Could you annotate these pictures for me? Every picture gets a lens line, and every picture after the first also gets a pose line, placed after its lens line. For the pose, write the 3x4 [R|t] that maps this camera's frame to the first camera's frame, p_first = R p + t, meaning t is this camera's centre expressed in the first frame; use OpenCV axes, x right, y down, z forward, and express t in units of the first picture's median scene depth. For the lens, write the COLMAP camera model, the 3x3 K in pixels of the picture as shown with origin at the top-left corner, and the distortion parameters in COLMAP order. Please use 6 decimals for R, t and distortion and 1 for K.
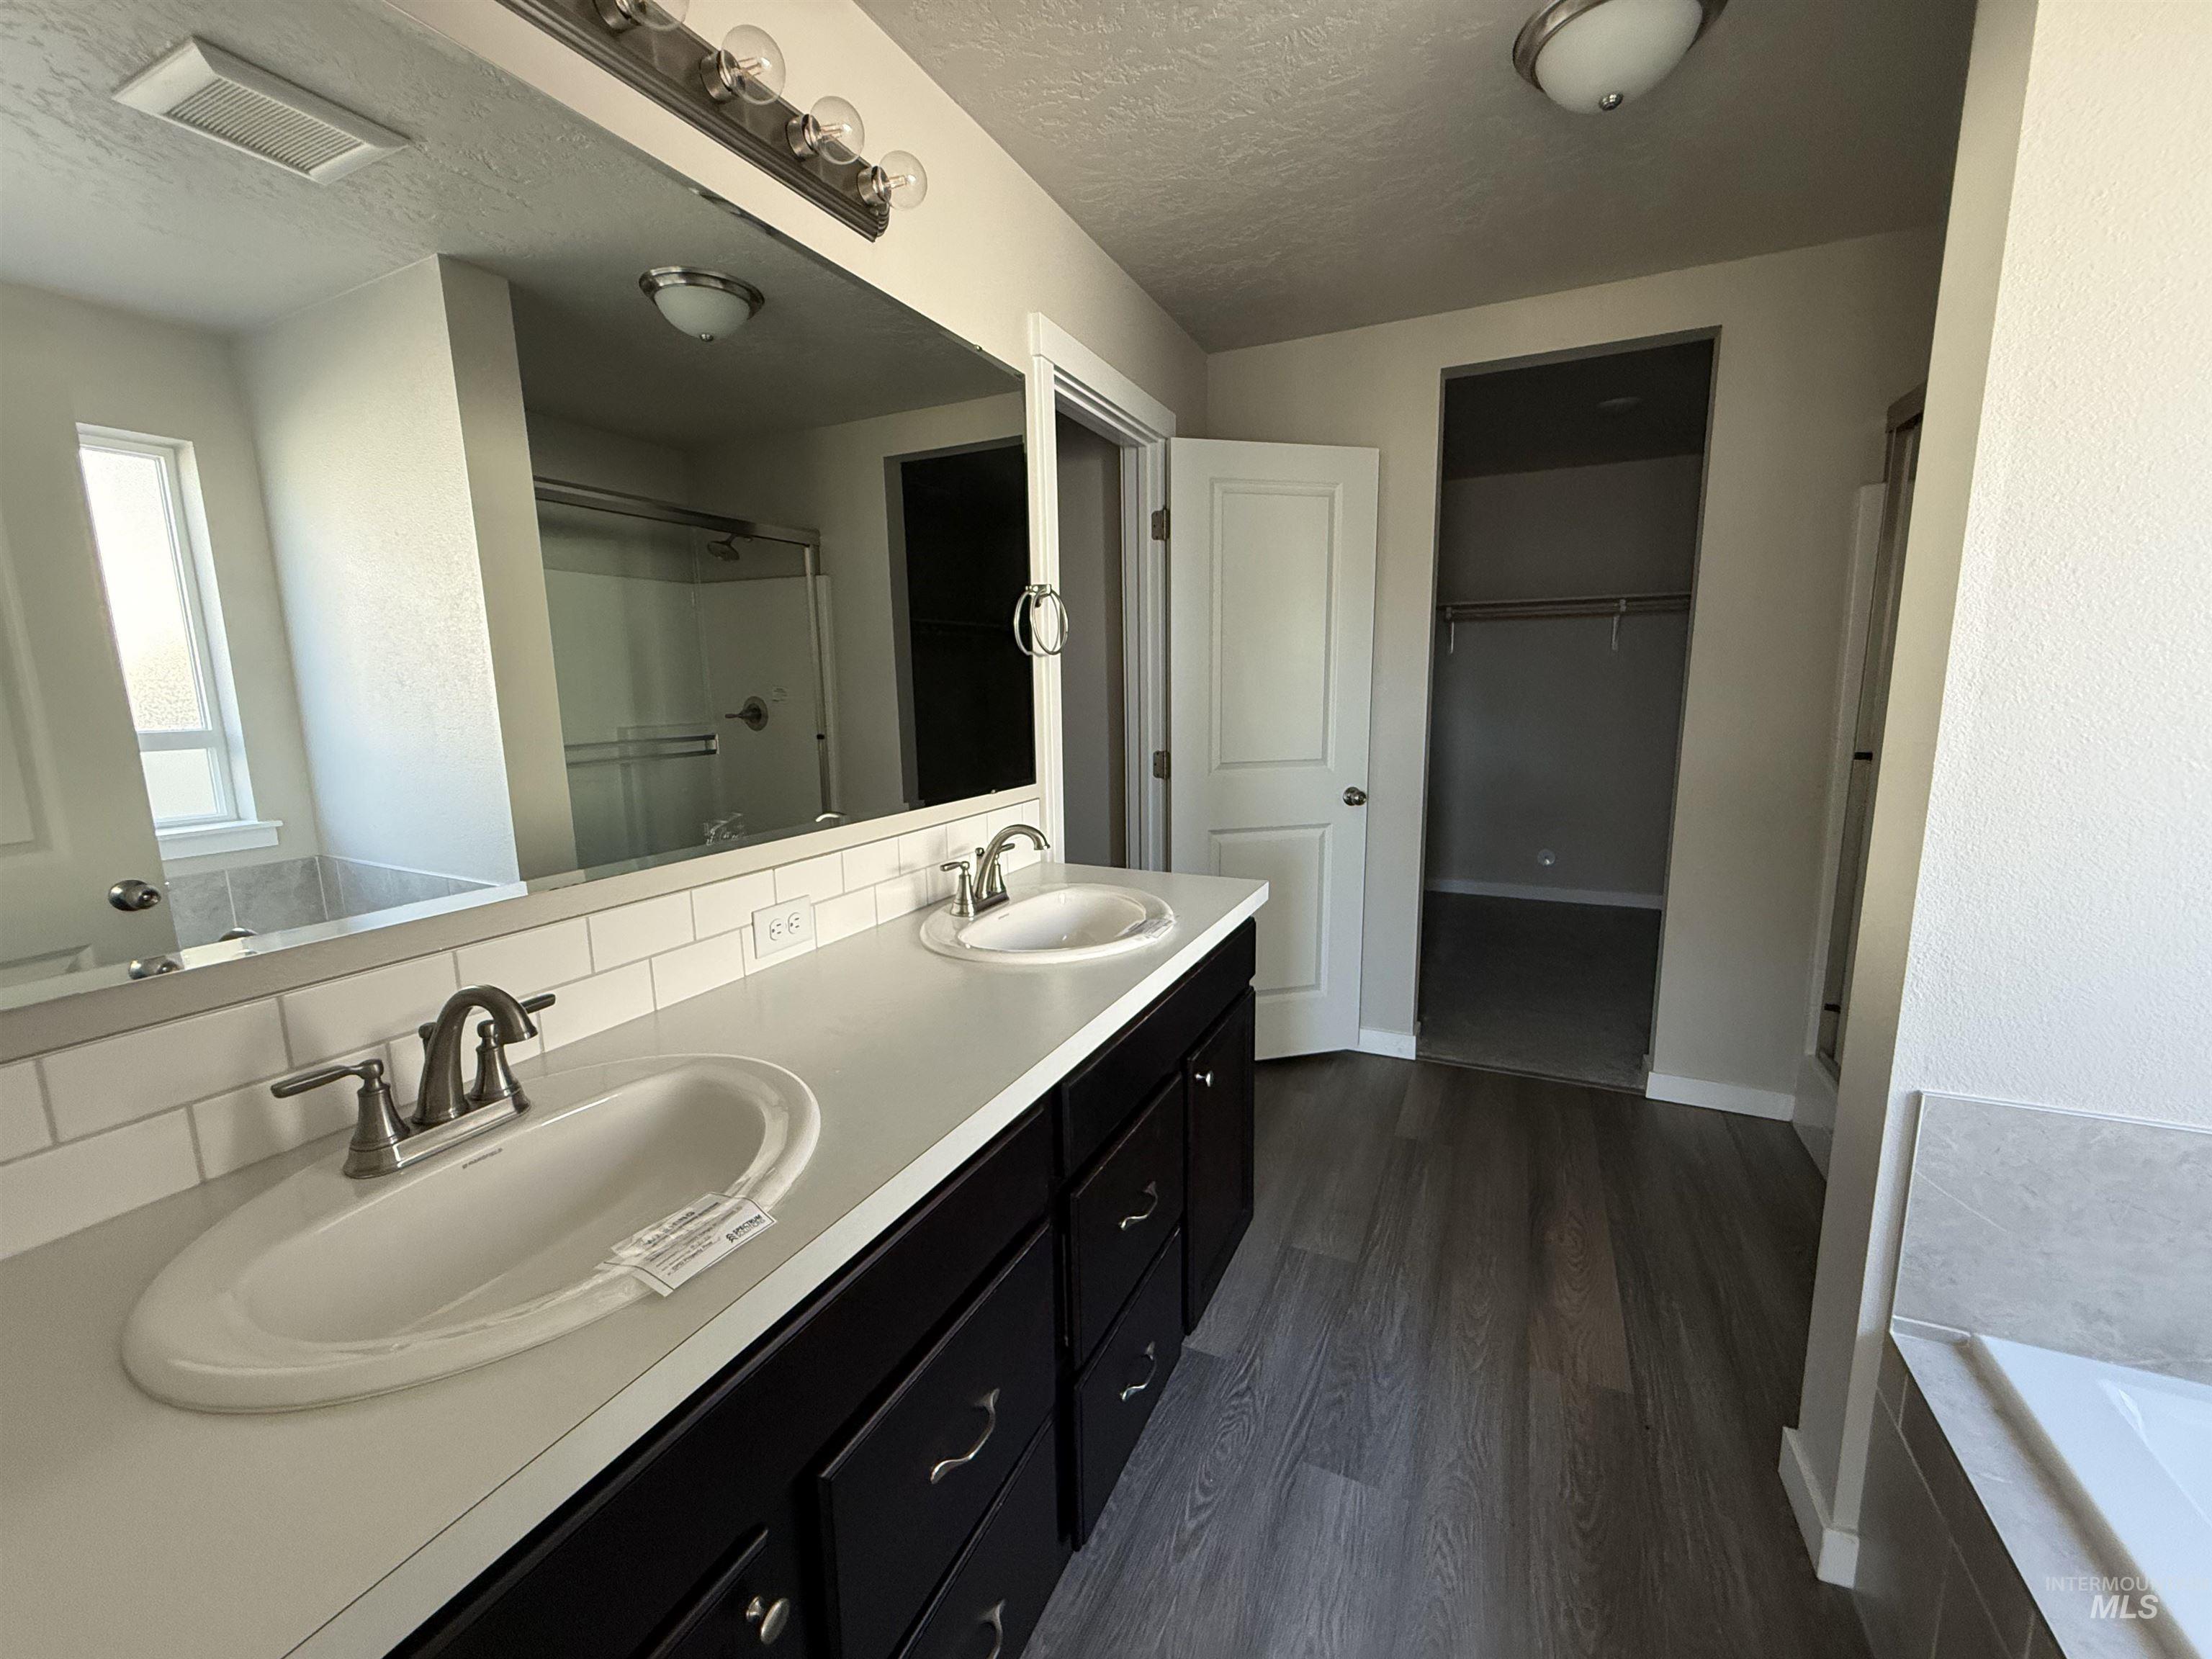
lens RADIAL K [[884.7, 0, 1097.0], [0, 884.7, 828.2], [0, 0, 1]] dist [0.000493, -0.000073]
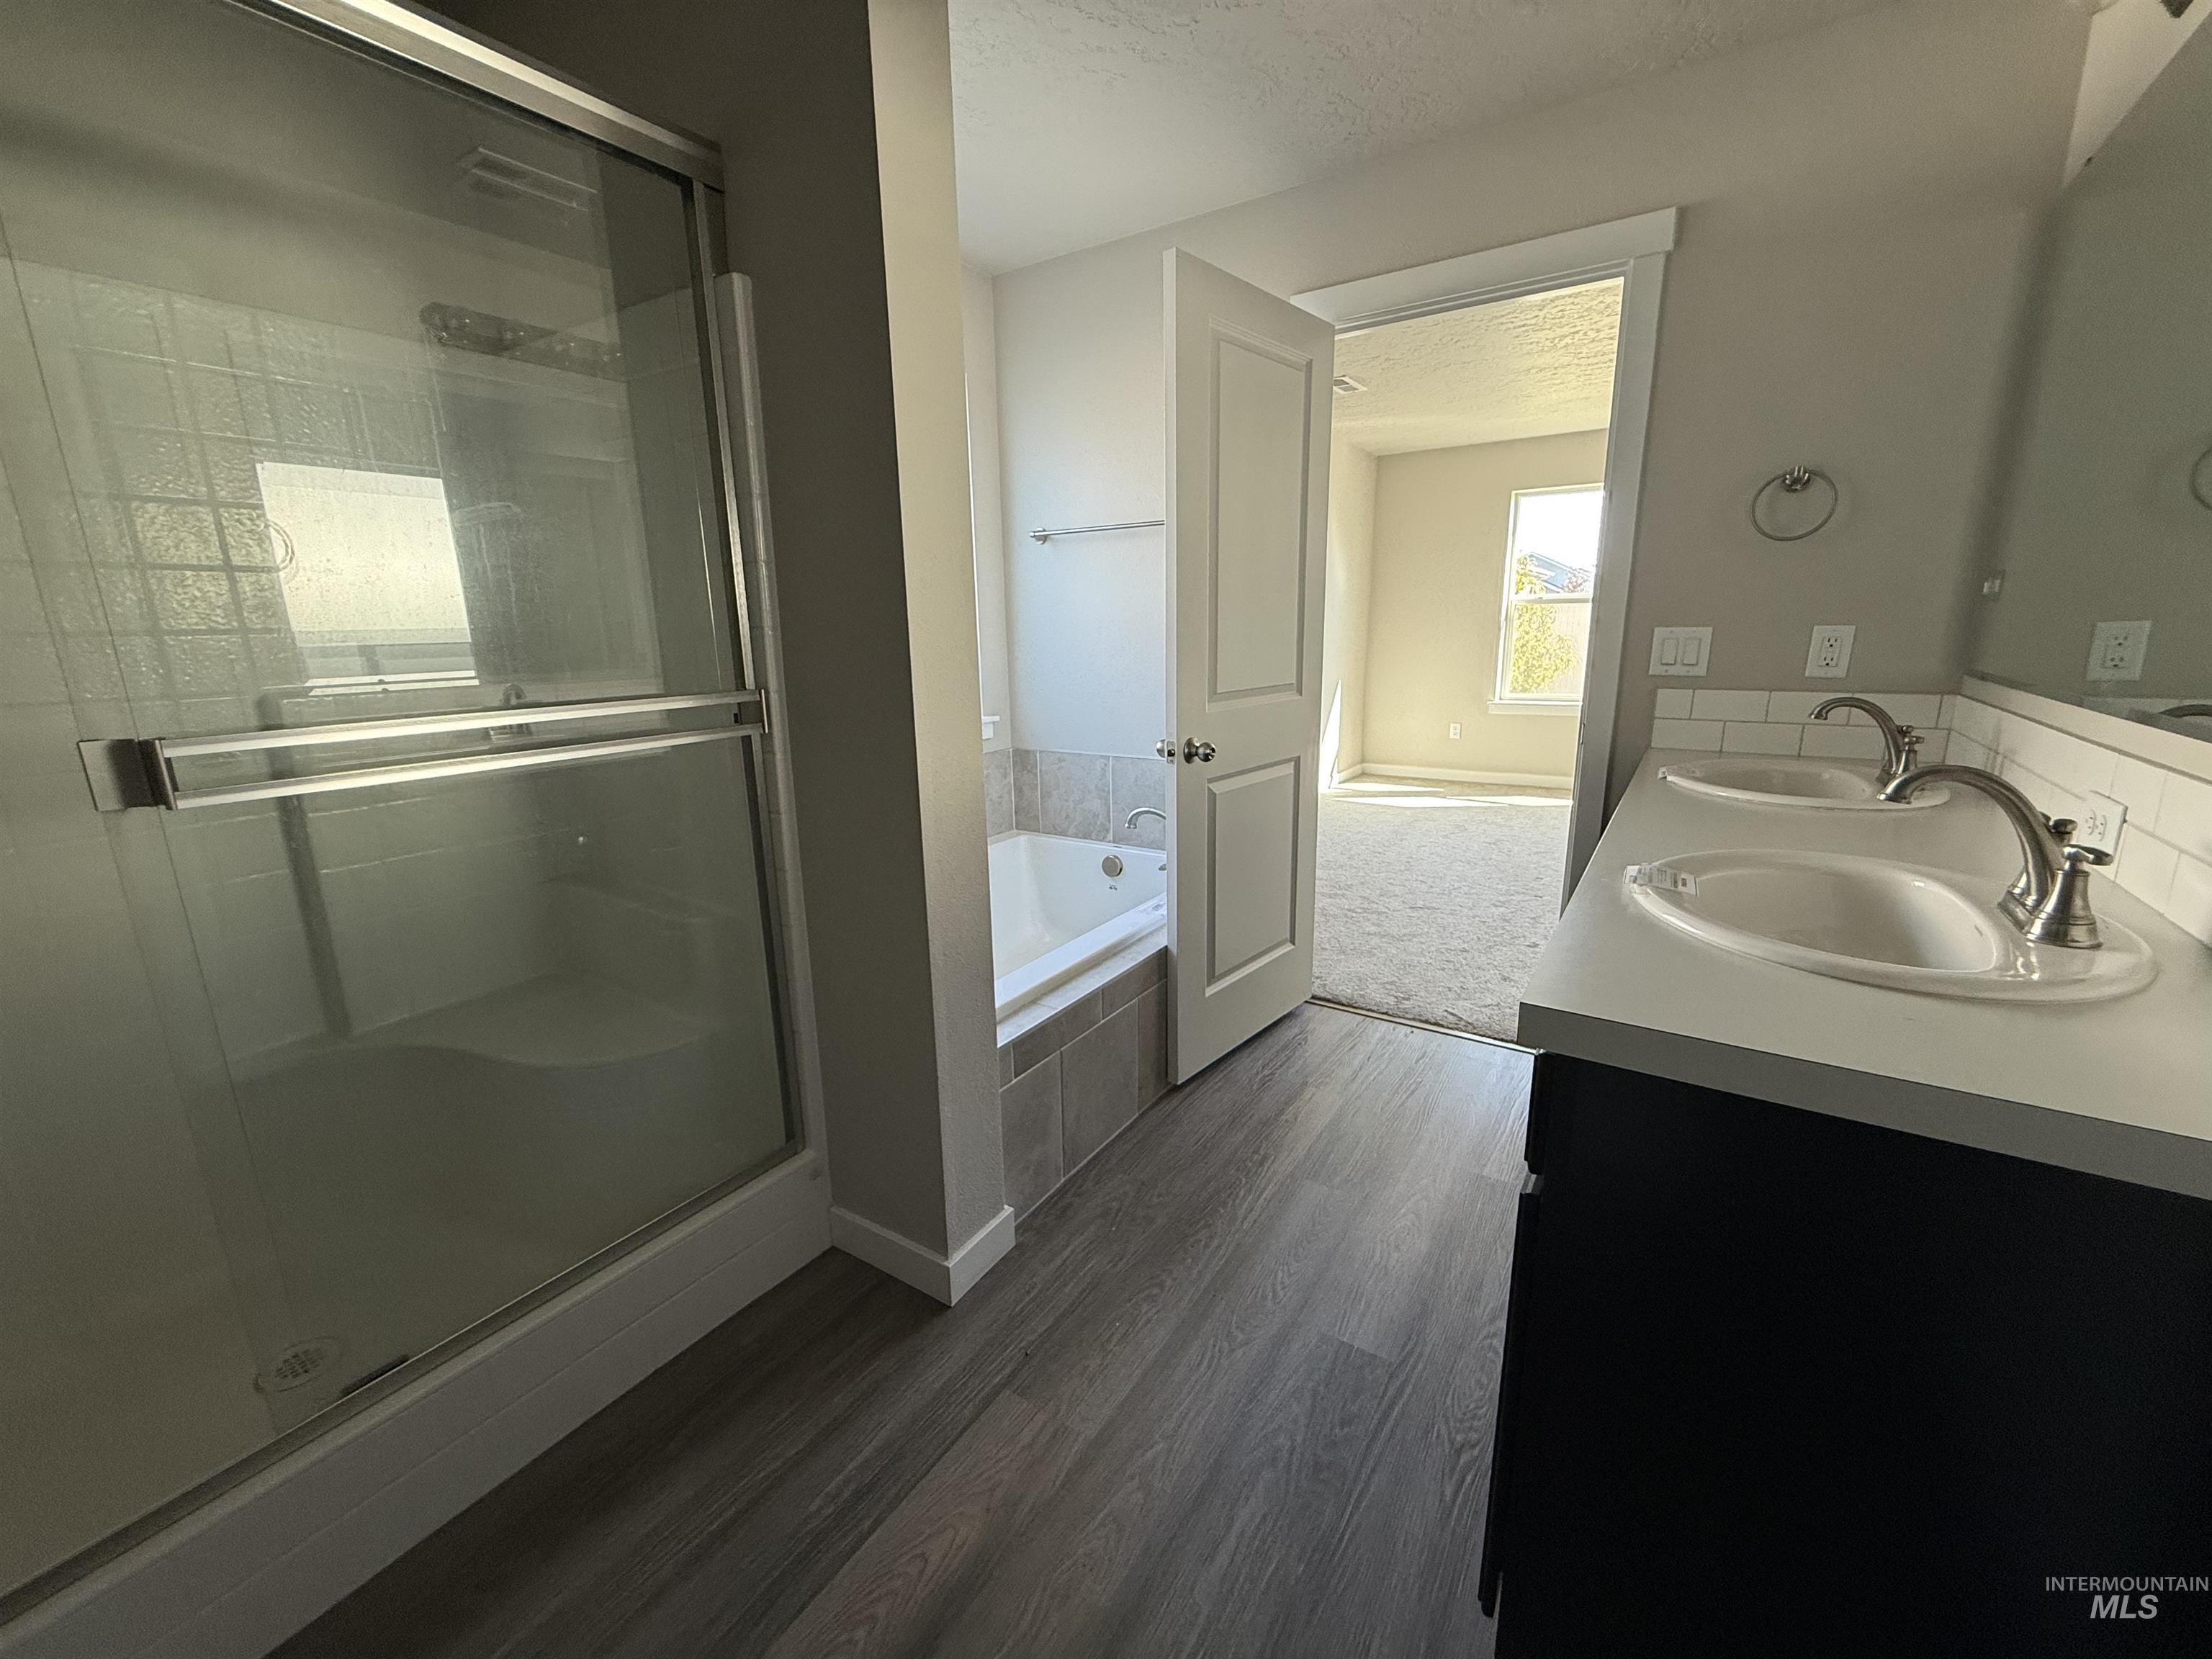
lens RADIAL K [[884.7, 0, 1097.0], [0, 884.7, 828.2], [0, 0, 1]] dist [0.000493, -0.000073]
pose [[-0.988912, 0.005166, 0.148413, 0.390872], [0.061541, 0.923795, 0.377909, -0.222783], [-0.135151, 0.382853, -0.913870, 1.636249]]
